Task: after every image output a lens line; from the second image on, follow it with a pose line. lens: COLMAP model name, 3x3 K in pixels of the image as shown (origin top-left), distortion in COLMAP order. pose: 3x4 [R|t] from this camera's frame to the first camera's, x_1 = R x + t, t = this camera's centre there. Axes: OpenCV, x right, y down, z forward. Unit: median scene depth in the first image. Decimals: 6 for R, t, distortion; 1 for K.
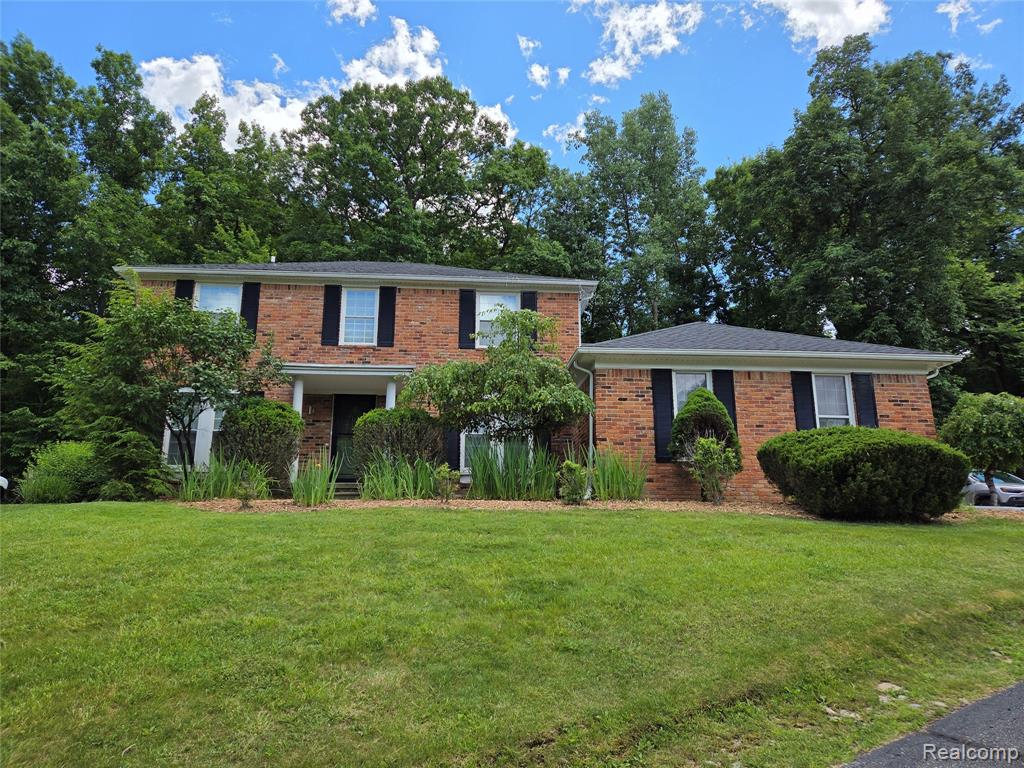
lens RADIAL K [[682.5, 0, 509.0], [0, 682.5, 383.5], [0, 0, 1]] dist [0.062973, -0.043217]
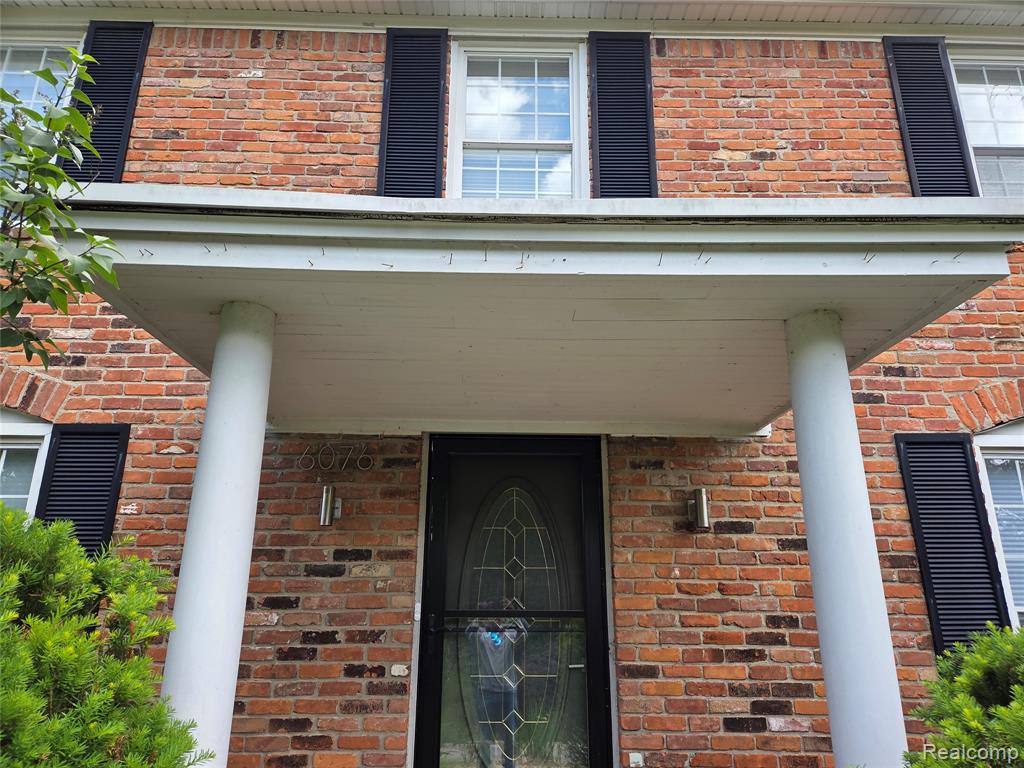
lens RADIAL K [[682.5, 0, 514.2], [0, 682.5, 385.2], [0, 0, 1]] dist [0.062973, -0.043217]
pose [[0.998866, -0.011772, -0.046134, -0.208708], [0.008204, 0.997014, -0.076789, 0.016327], [0.046900, 0.076323, 0.995979, 0.745850]]
